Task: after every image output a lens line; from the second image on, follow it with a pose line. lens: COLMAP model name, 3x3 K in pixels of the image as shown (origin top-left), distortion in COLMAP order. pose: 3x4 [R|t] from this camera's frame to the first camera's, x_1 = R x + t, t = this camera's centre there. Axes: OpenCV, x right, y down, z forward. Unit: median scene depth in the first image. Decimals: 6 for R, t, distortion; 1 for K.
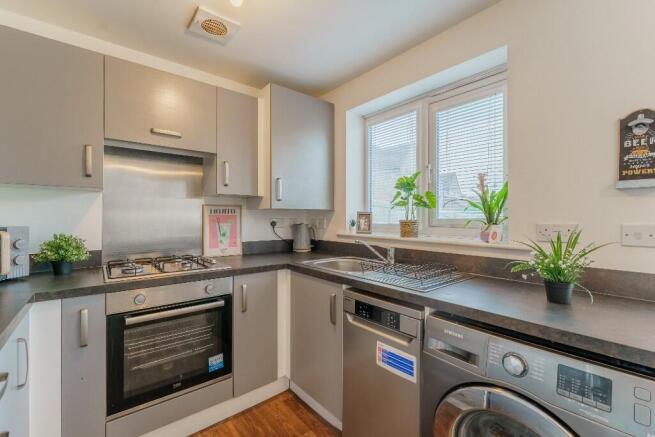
lens RADIAL K [[283.5, 0, 314.2], [0, 283.5, 216.9], [0, 0, 1]] dist [0.003097, -0.000051]
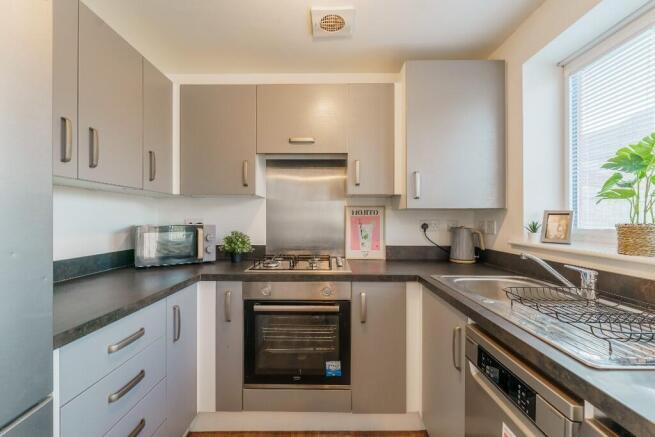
lens RADIAL K [[283.5, 0, 327.0], [0, 283.5, 218.8], [0, 0, 1]] dist [0.003097, -0.000051]
pose [[0.779142, 0.000315, -0.626847, 0.212361], [-0.000609, 1.000000, -0.000255, 0.002616], [0.626847, 0.000580, 0.779142, 0.201616]]
